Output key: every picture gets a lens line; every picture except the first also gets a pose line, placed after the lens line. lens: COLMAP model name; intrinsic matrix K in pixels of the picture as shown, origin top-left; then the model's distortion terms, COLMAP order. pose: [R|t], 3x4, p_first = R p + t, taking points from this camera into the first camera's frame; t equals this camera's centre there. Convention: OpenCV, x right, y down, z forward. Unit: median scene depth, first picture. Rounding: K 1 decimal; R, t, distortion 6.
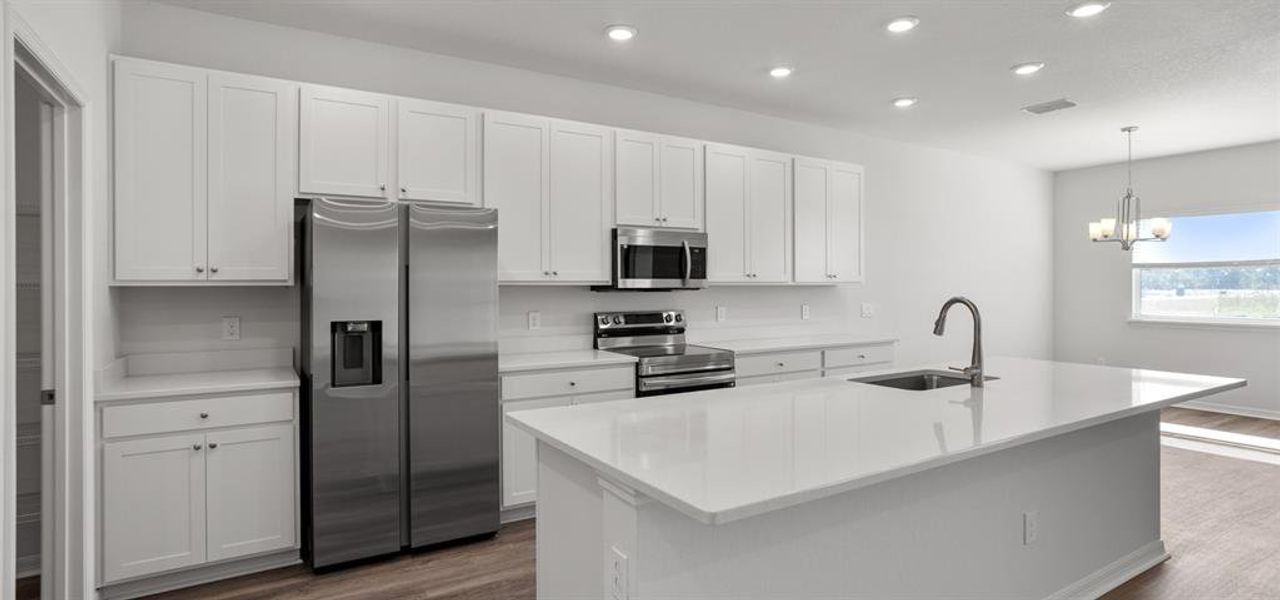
lens RADIAL K [[632.8, 0, 639.4], [0, 632.8, 298.7], [0, 0, 1]] dist [-0.063859, 0.043618]
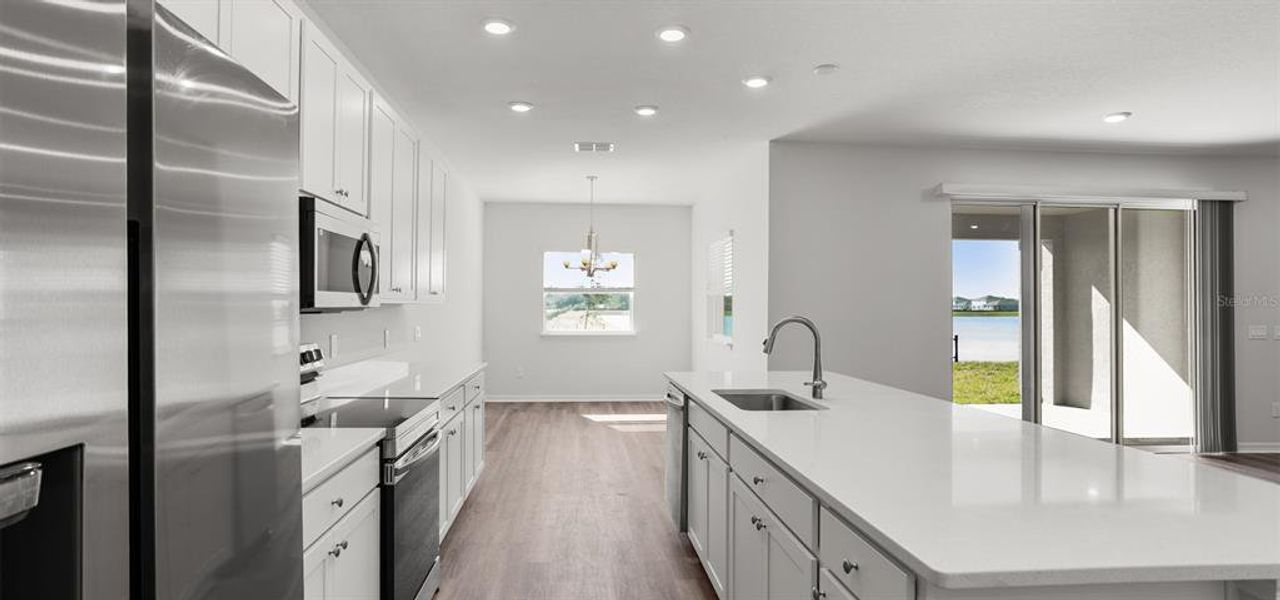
lens RADIAL K [[632.8, 0, 639.4], [0, 632.8, 298.7], [0, 0, 1]] dist [-0.063859, 0.043618]
pose [[0.445812, 0.015489, 0.894993, -0.318473], [0.011256, 0.999674, -0.022908, -0.007143], [-0.895056, 0.020286, 0.445492, 0.418736]]
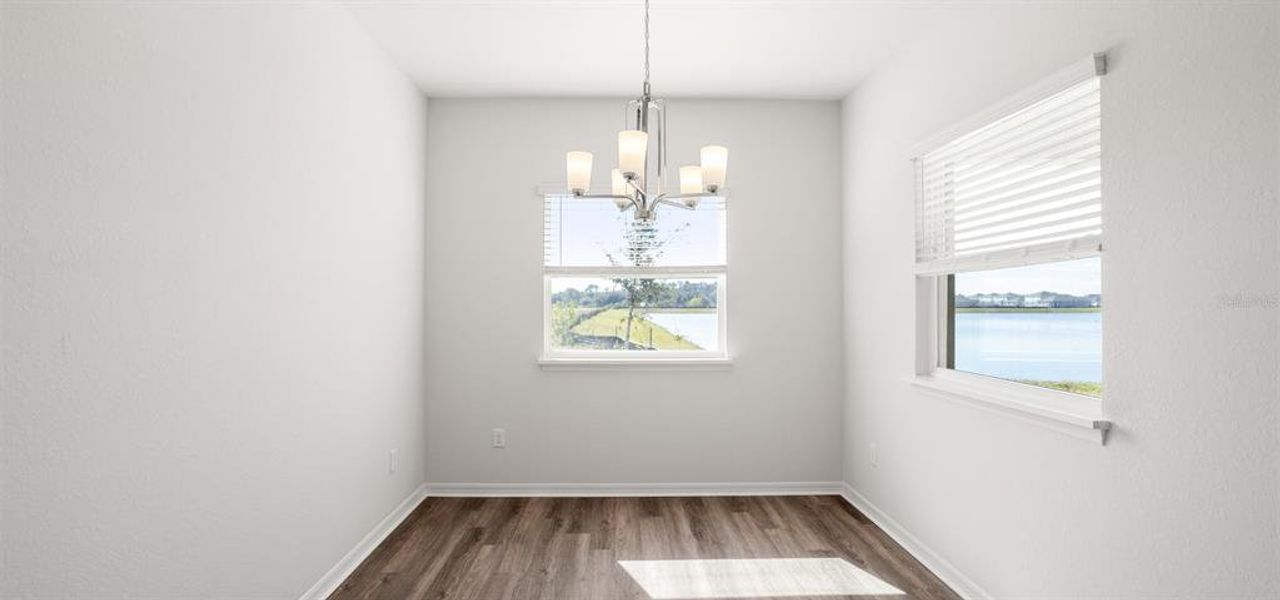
lens RADIAL K [[632.8, 0, 639.4], [0, 632.8, 298.7], [0, 0, 1]] dist [-0.063859, 0.043618]
pose [[0.502495, 0.010027, 0.864522, 0.471824], [0.015633, 0.999664, -0.020681, -0.017469], [-0.864439, 0.023907, 0.502170, 0.905041]]
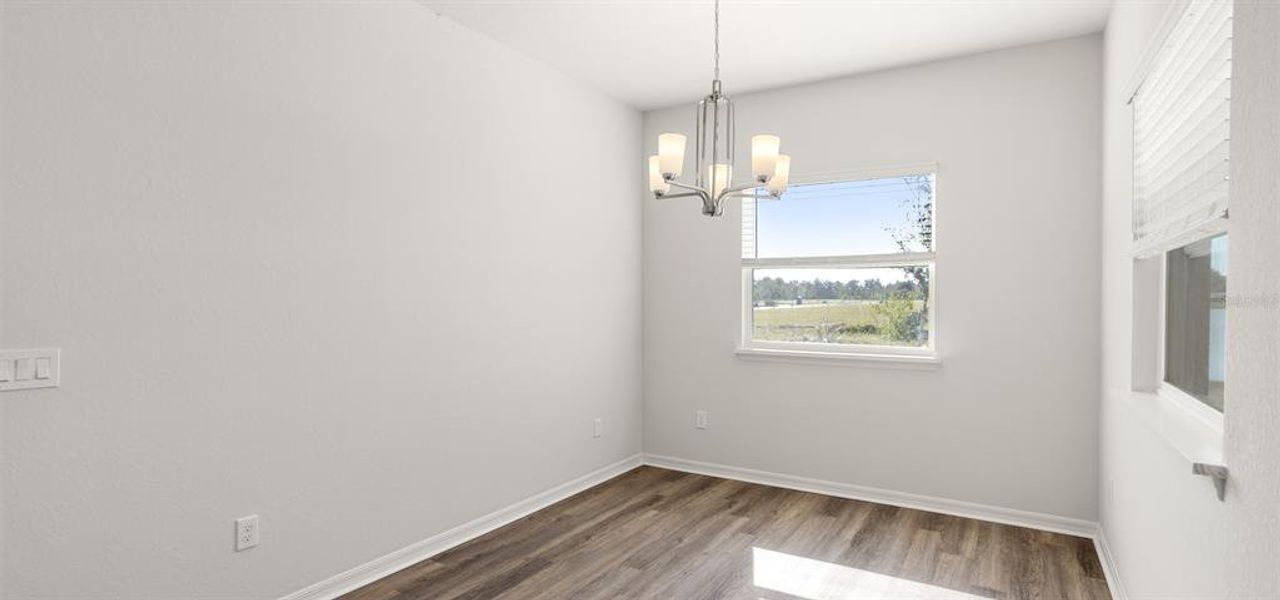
lens RADIAL K [[638.4, 0, 623.1], [0, 638.4, 302.4], [0, 0, 1]] dist [-0.061801, 0.044977]
pose [[0.900960, -0.000622, 0.433903, 0.612746], [0.004754, 0.999953, -0.008438, -0.013233], [-0.433877, 0.009666, 0.900920, 0.708038]]
